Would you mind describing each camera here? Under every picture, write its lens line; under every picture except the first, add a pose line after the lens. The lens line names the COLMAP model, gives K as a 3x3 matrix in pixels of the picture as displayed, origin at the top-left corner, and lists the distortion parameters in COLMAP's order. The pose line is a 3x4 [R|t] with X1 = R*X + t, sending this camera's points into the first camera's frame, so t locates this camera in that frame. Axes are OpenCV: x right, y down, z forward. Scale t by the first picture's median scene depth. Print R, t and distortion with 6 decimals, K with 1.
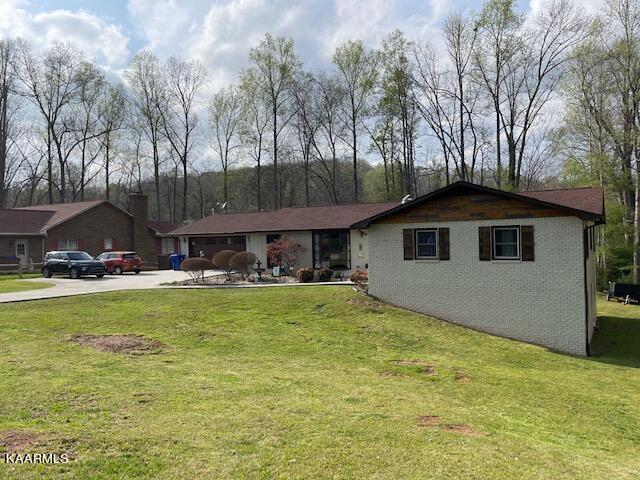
lens RADIAL K [[481.7, 0, 320.0], [0, 481.7, 240.0], [0, 0, 1]] dist [0.102012, -0.135613]
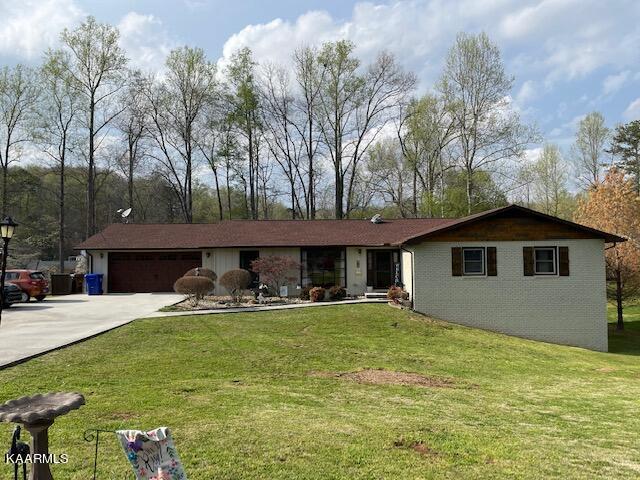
lens RADIAL K [[481.7, 0, 320.0], [0, 481.7, 240.0], [0, 0, 1]] dist [0.102012, -0.135613]
pose [[0.865039, 0.028631, 0.500888, -0.621800], [-0.008504, 0.999064, -0.042420, 0.009621], [-0.501633, 0.032435, 0.864472, 0.224324]]
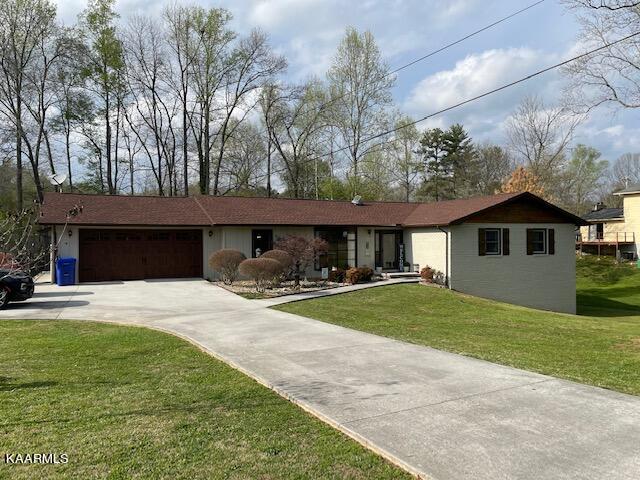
lens RADIAL K [[475.7, 0, 320.0], [0, 475.7, 240.0], [0, 0, 1]] dist [0.007814, 0.004519]
pose [[0.562493, 0.015542, 0.826656, -0.974195], [-0.007958, 0.999879, -0.013383, 0.023273], [-0.826764, 0.000949, 0.562548, 0.685832]]
